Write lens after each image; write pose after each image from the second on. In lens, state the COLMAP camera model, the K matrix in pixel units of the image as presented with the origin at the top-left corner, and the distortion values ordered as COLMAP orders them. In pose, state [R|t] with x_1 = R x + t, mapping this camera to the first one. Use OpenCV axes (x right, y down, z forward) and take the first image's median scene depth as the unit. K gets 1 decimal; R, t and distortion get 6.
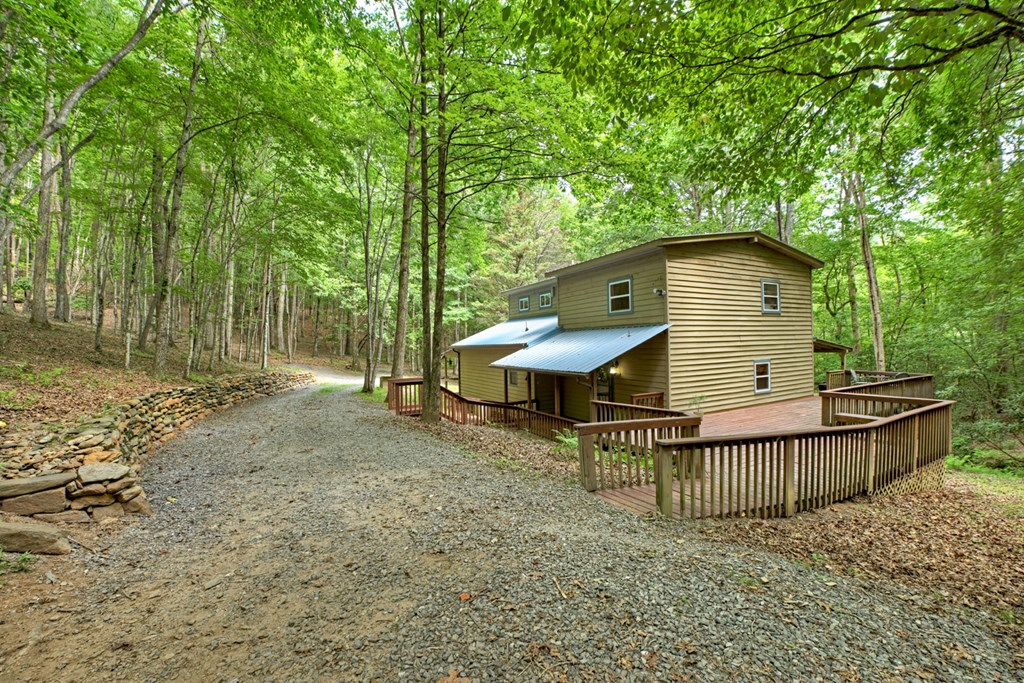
lens RADIAL K [[429.4, 0, 512.0], [0, 429.4, 341.5], [0, 0, 1]] dist [-0.018101, -0.000162]
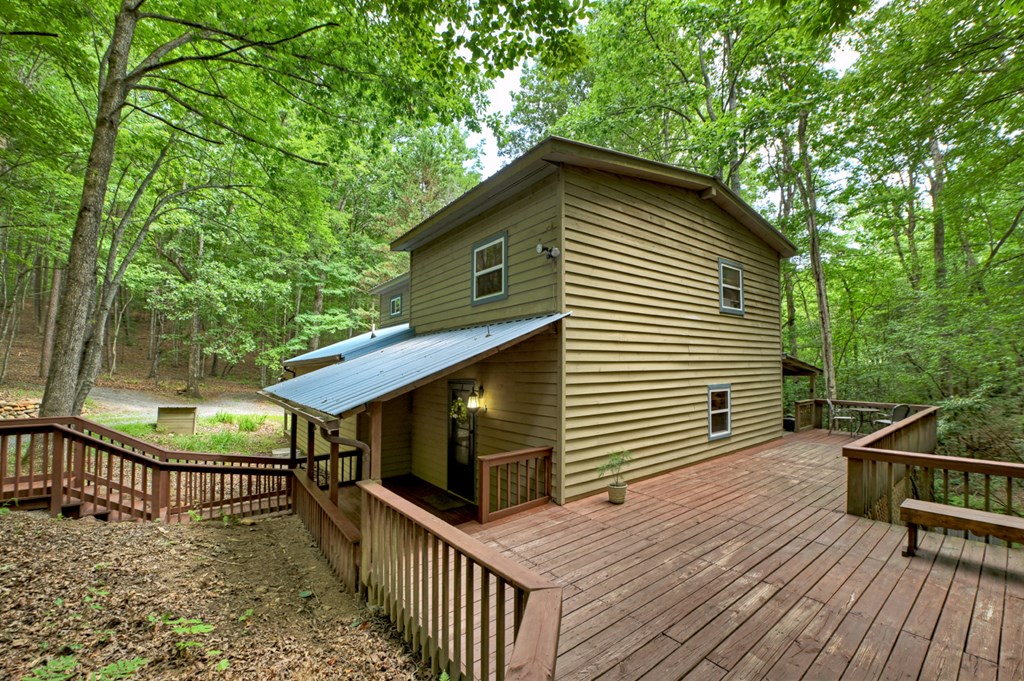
lens RADIAL K [[412.4, 0, 515.0], [0, 412.4, 361.2], [0, 0, 1]] dist [-0.015230, -0.000383]
pose [[0.991064, 0.015152, 0.132521, 0.208449], [-0.013662, 0.999833, -0.012142, 0.019518], [-0.132682, 0.010223, 0.991106, 0.445234]]
